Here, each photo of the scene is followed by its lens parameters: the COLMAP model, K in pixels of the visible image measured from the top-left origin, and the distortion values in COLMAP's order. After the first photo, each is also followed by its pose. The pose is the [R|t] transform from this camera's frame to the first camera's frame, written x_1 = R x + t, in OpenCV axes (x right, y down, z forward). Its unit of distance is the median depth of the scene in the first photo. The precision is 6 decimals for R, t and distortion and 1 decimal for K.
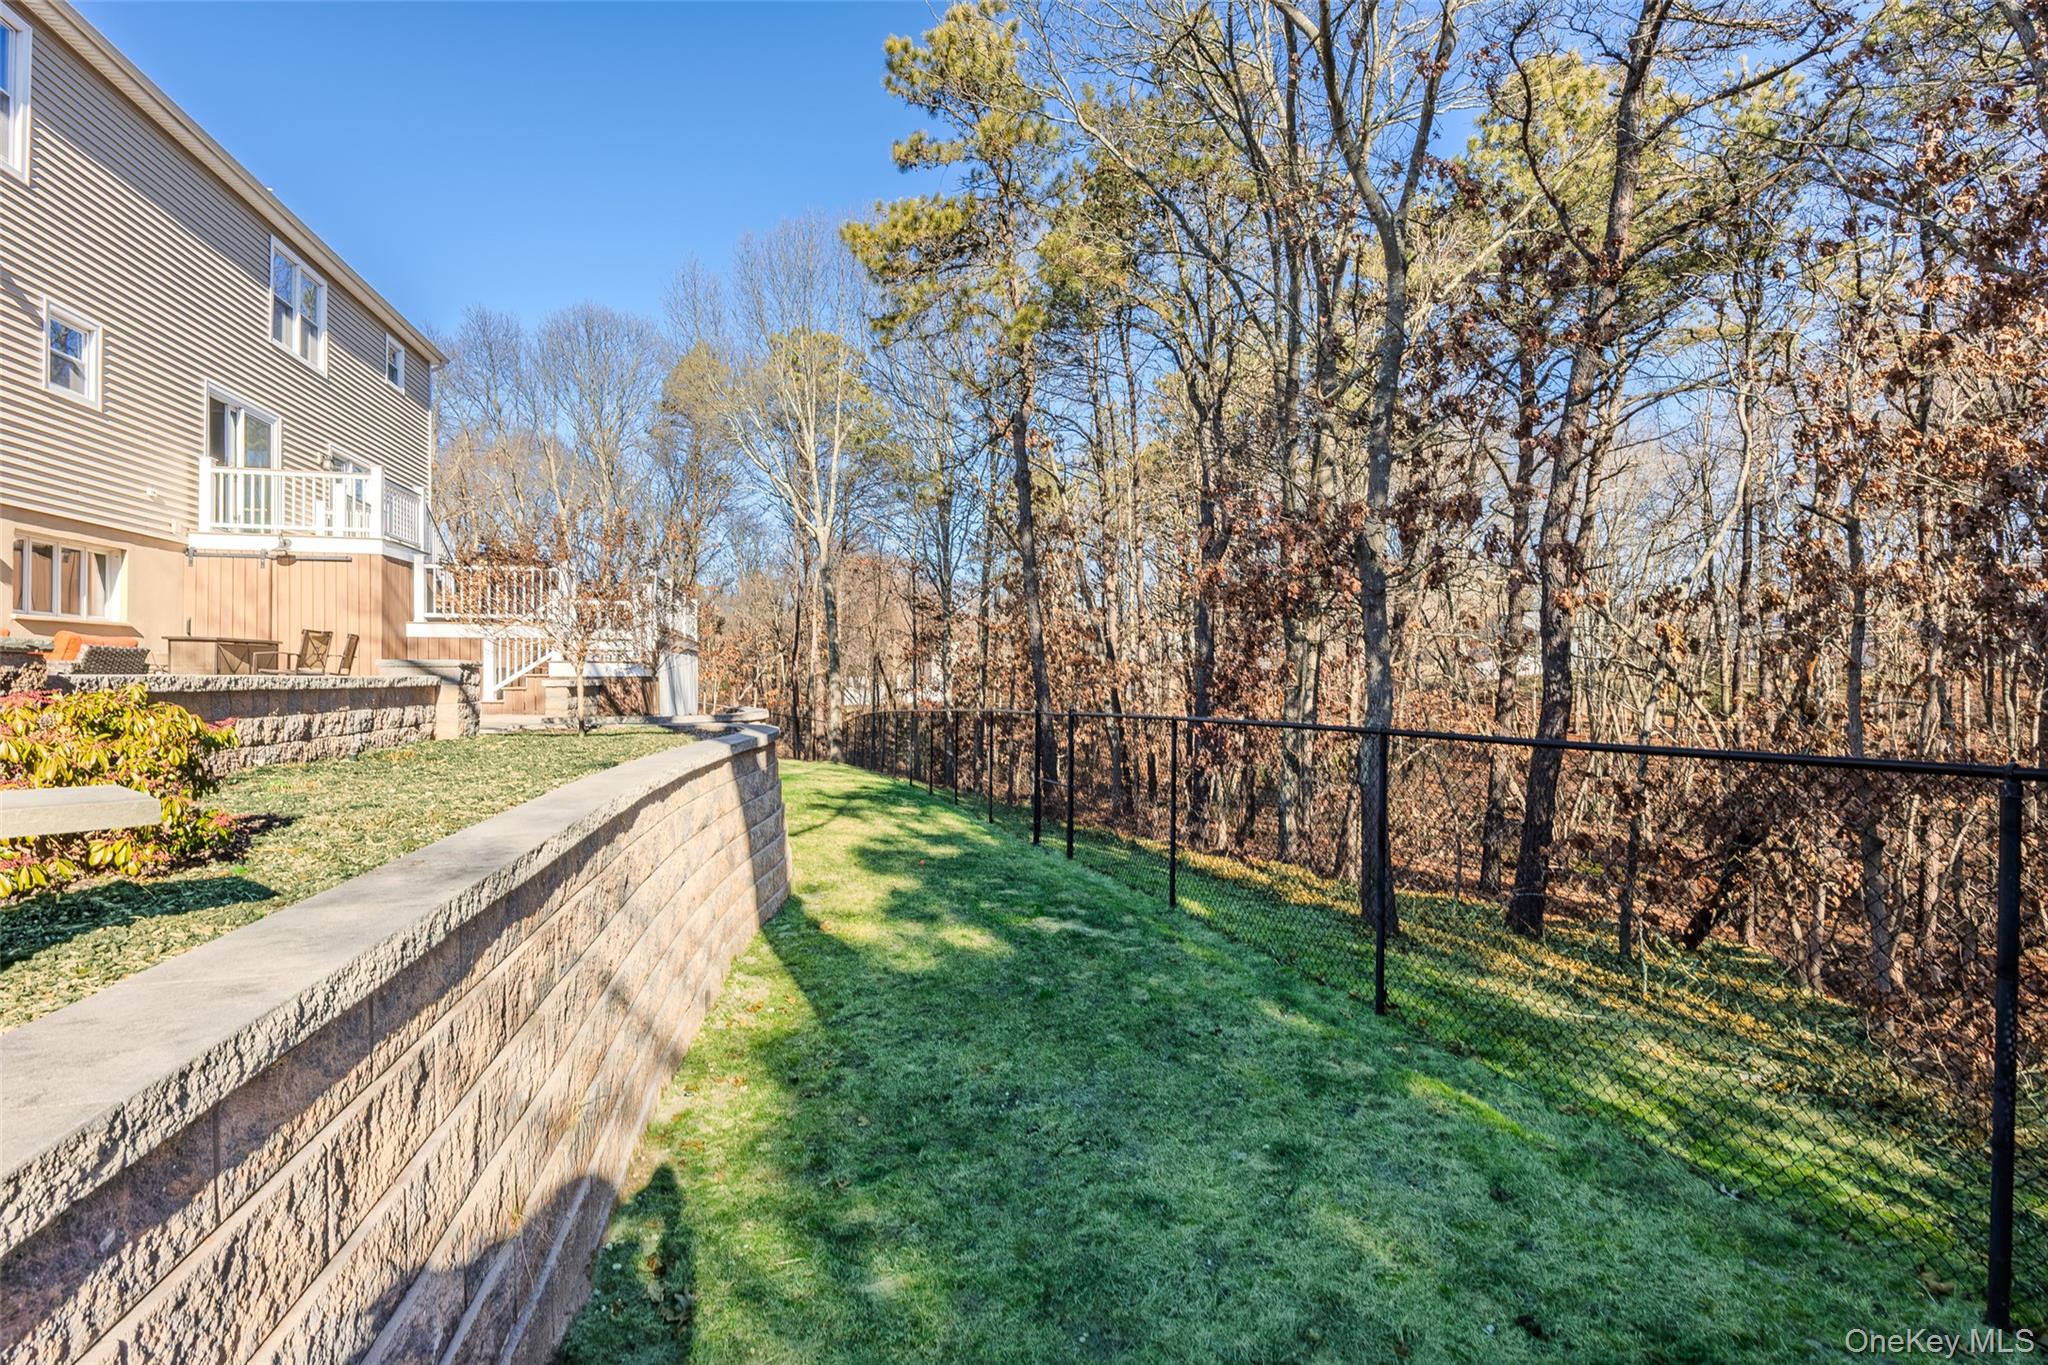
lens RADIAL K [[929.6, 0, 1024.0], [0, 929.6, 682.5], [0, 0, 1]] dist [-0.013980, 0.000074]
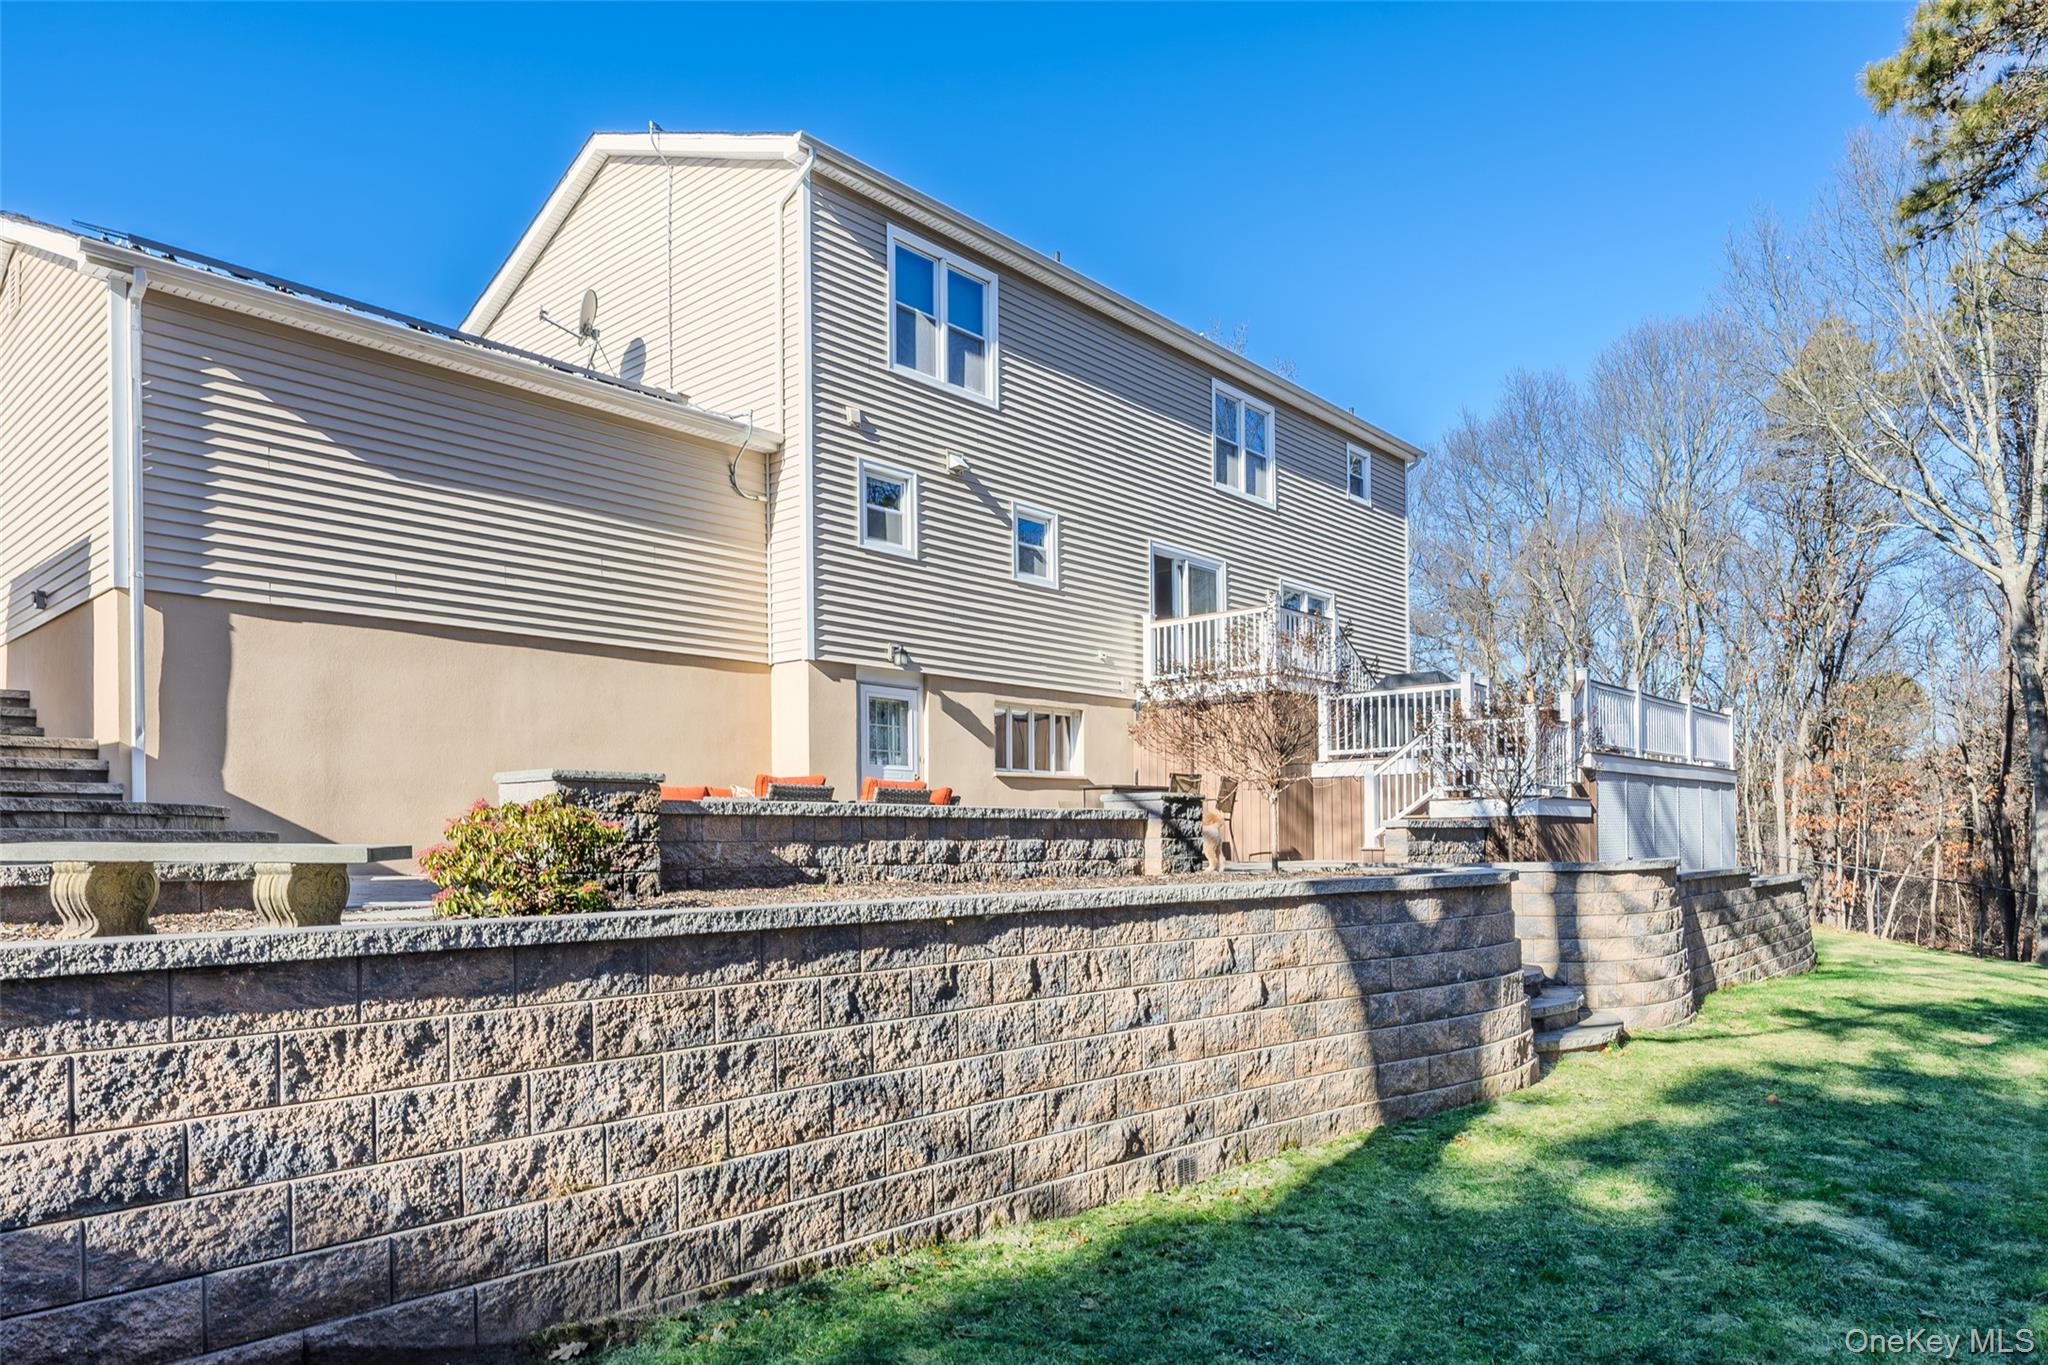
lens RADIAL K [[1246.0, 0, 1021.9], [0, 1246.0, 846.0], [0, 0, 1]] dist [-0.002148, -0.001155]
pose [[0.559649, -0.002594, -0.828725, 0.249687], [0.005763, 0.999983, 0.000762, 0.019590], [0.828709, -0.005202, 0.559655, 0.108896]]
